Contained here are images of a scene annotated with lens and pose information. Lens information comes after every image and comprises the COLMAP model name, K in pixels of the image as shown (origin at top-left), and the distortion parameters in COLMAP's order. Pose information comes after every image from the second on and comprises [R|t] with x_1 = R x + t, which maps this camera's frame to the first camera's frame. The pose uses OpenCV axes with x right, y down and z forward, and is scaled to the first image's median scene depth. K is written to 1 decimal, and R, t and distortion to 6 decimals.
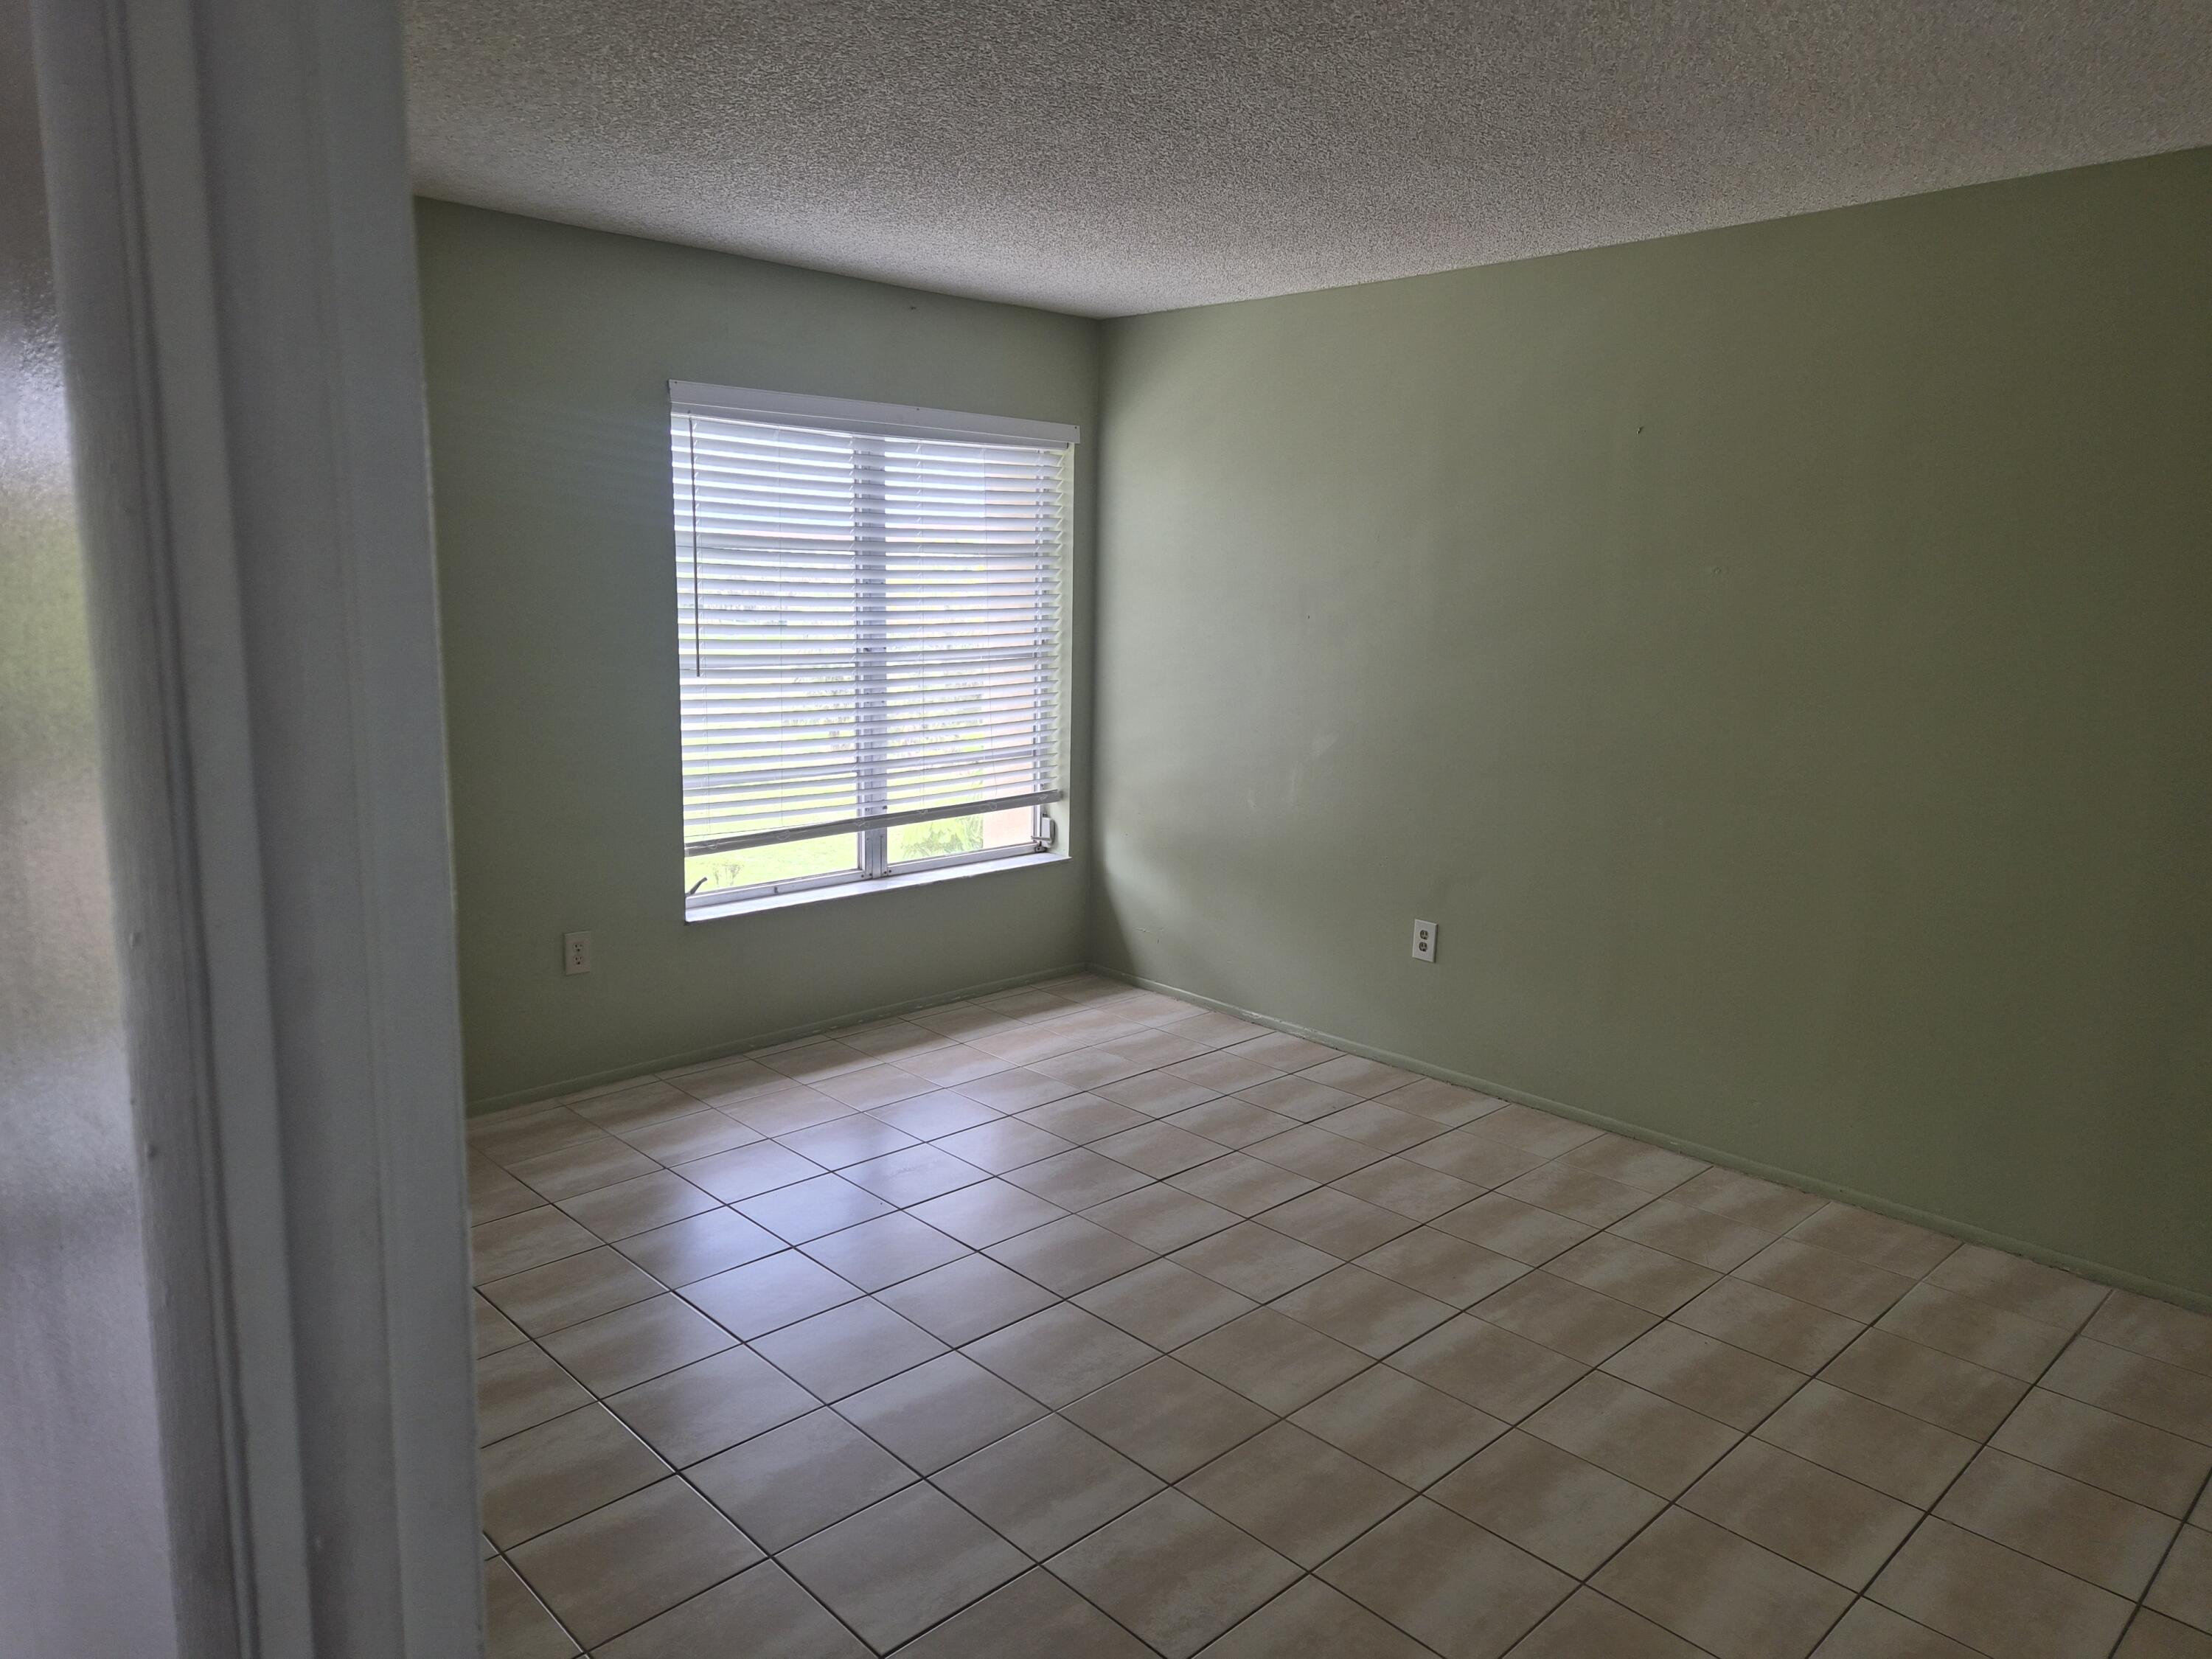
lens RADIAL K [[1486.3, 0, 1102.8], [0, 1486.3, 824.8], [0, 0, 1]] dist [0.056577, -0.043971]
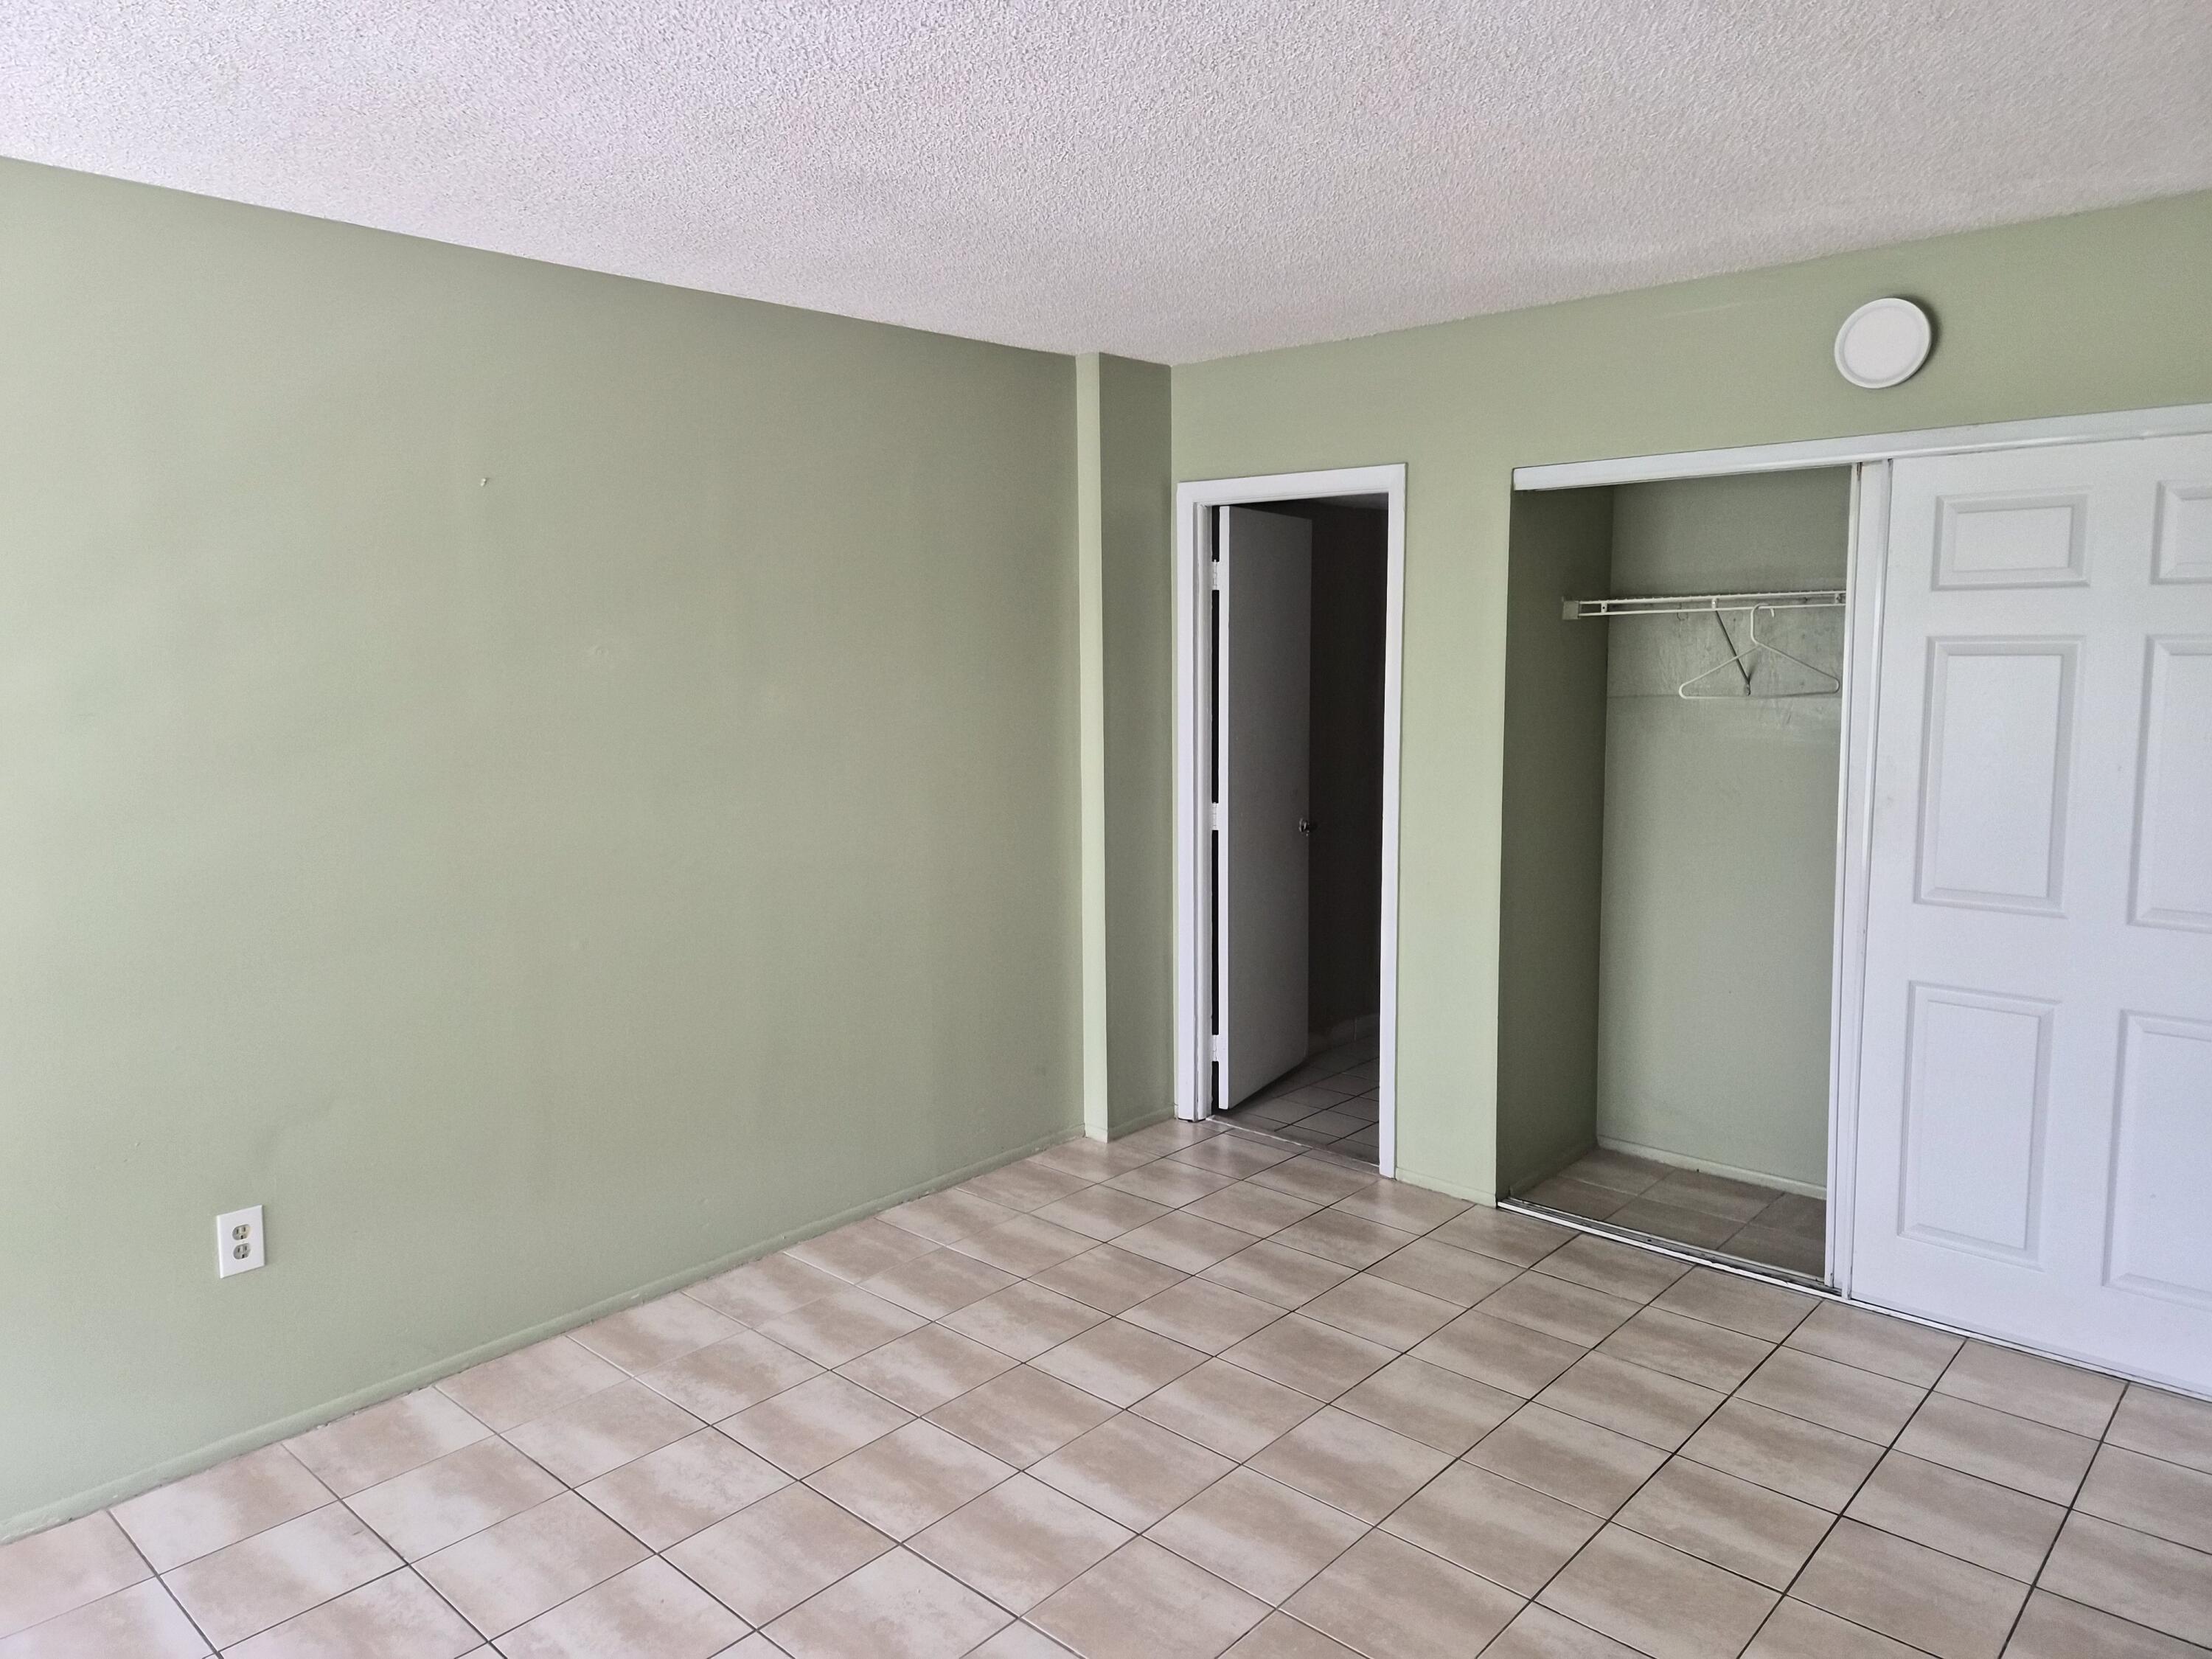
lens RADIAL K [[1486.3, 0, 1102.8], [0, 1486.3, 824.8], [0, 0, 1]] dist [0.056577, -0.043971]
pose [[-0.069432, -0.147684, 0.986595, -0.538869], [0.176977, 0.971470, 0.157874, -0.169599], [-0.981763, 0.185566, -0.041315, 0.826557]]
